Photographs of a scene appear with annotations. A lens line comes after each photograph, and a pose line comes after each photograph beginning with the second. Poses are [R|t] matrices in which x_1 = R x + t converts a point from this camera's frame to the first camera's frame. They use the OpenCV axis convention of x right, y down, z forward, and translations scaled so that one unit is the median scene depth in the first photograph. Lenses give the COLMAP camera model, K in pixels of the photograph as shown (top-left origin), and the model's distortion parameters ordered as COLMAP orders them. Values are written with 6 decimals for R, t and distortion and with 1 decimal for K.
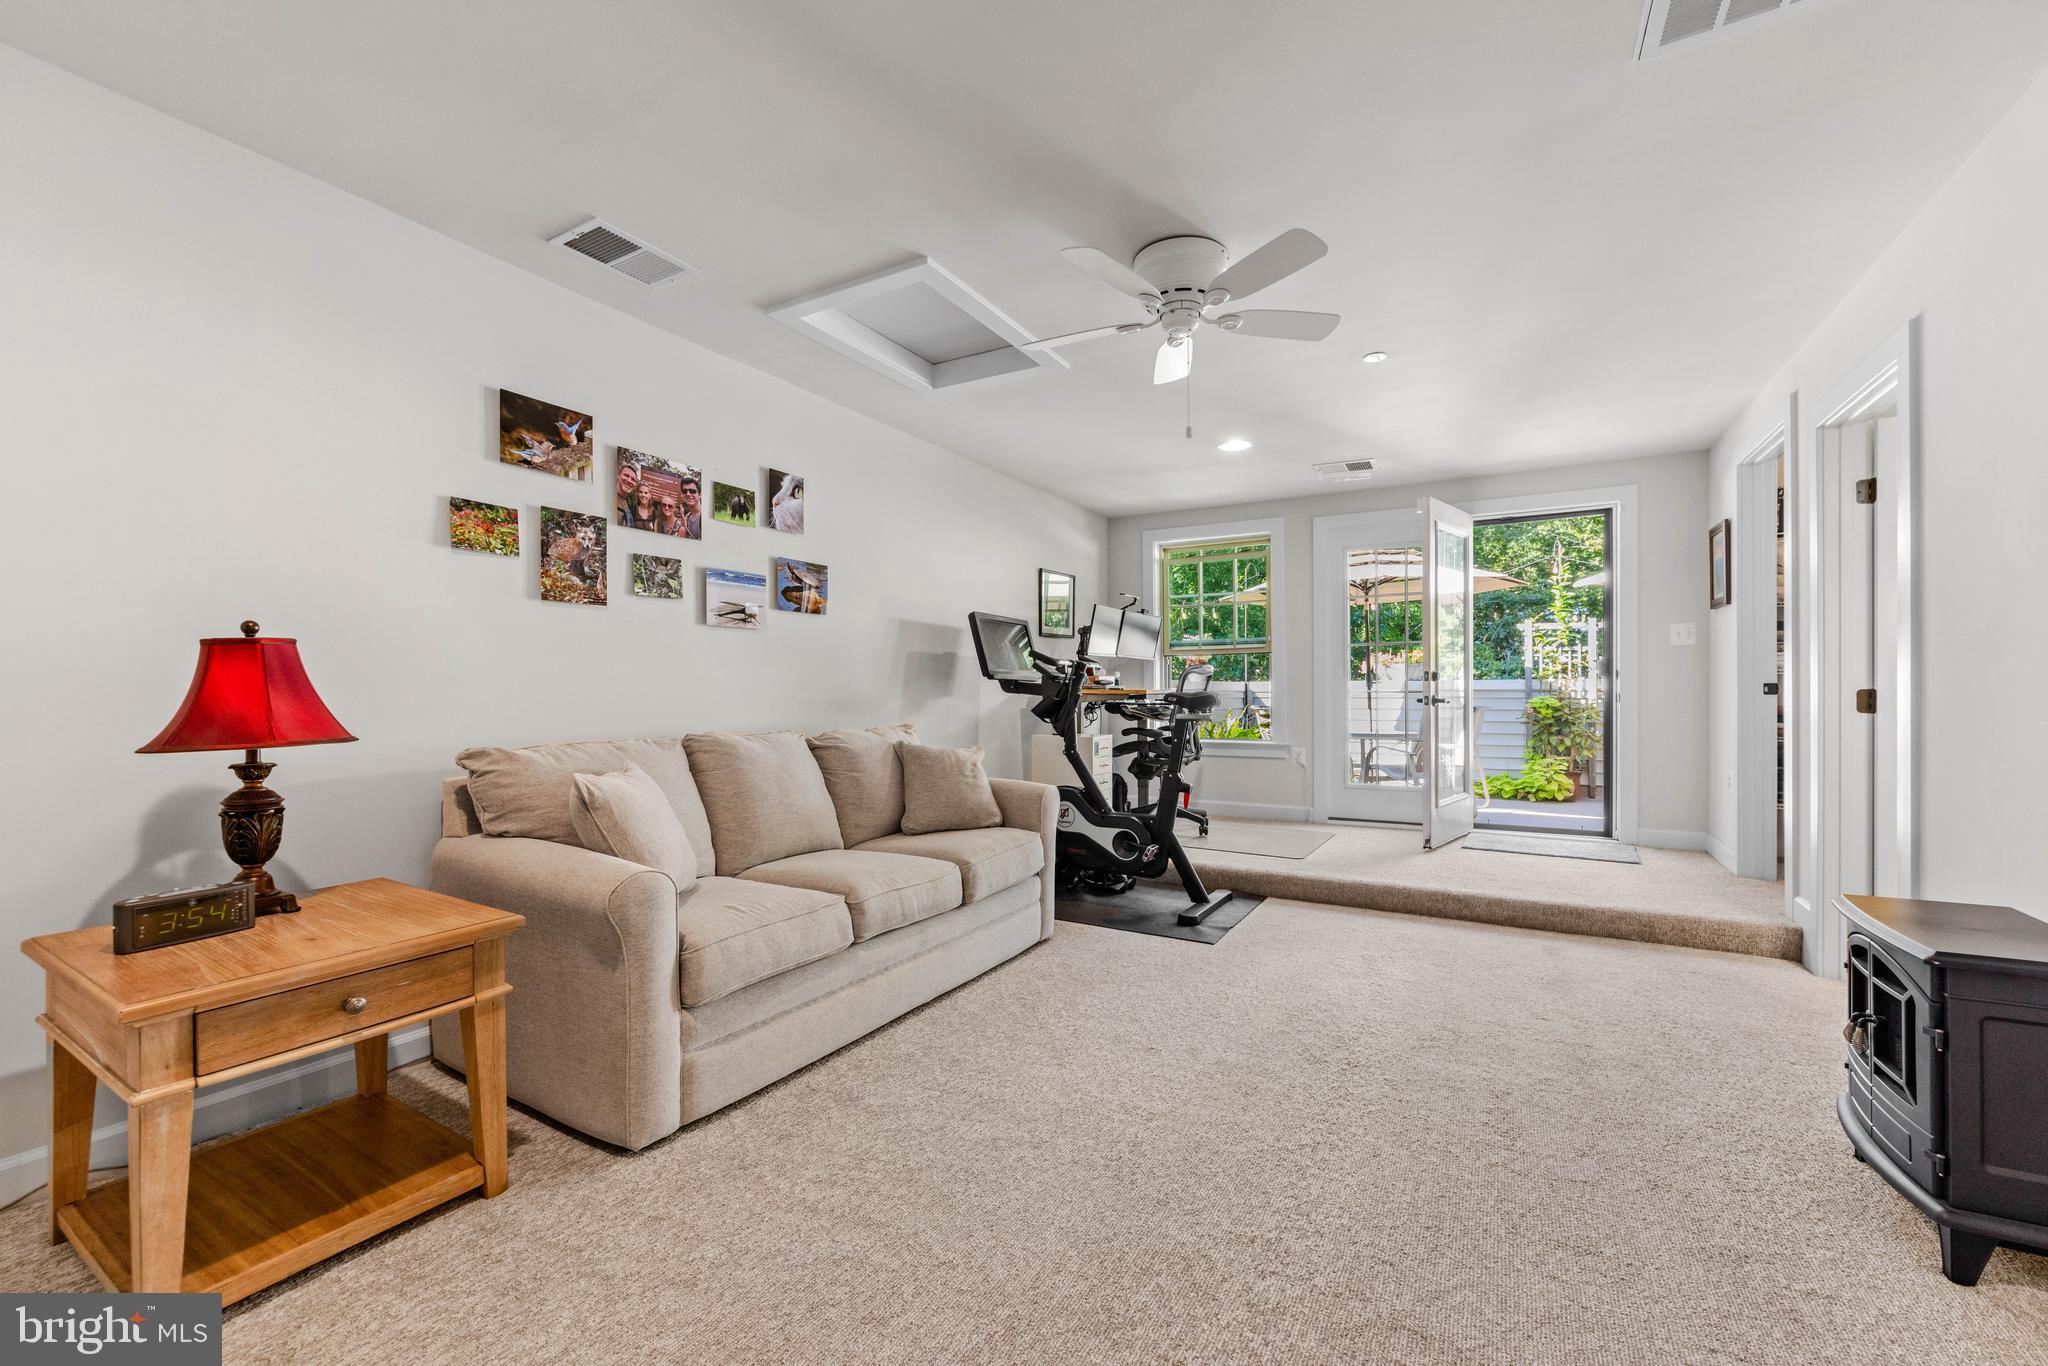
lens RADIAL K [[818.2, 0, 1016.0], [0, 818.2, 690.4], [0, 0, 1]] dist [-0.005911, 0.000464]
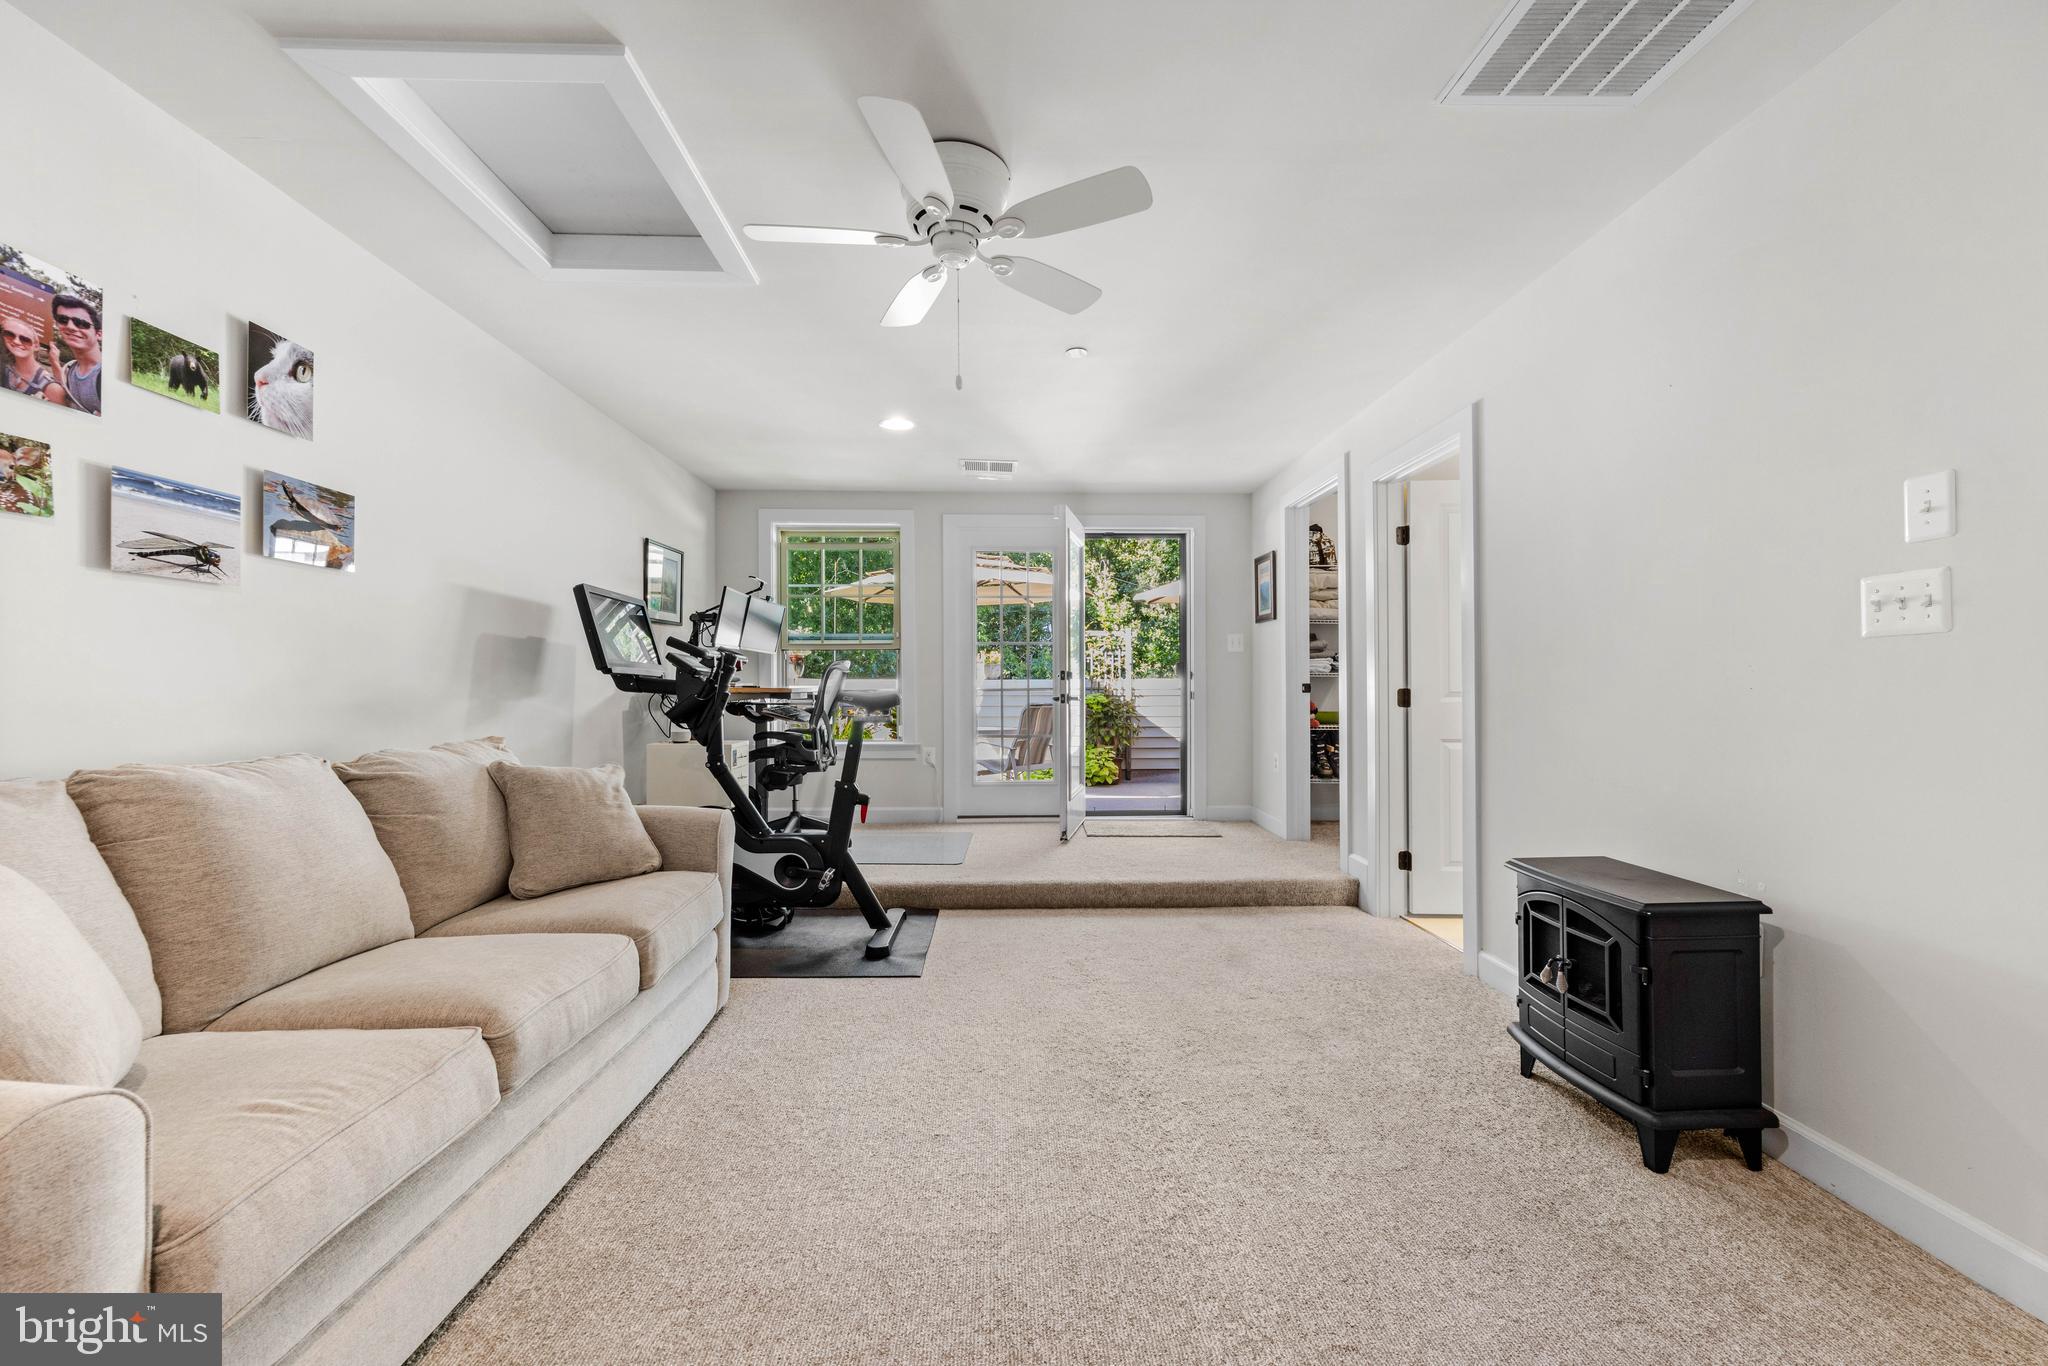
lens RADIAL K [[818.2, 0, 1023.4], [0, 818.2, 678.7], [0, 0, 1]] dist [-0.005911, 0.000464]
pose [[0.849652, 0.007478, 0.527291, -0.136033], [-0.001487, 0.999929, -0.011785, -0.000594], [-0.527342, 0.009228, 0.849603, 0.196438]]
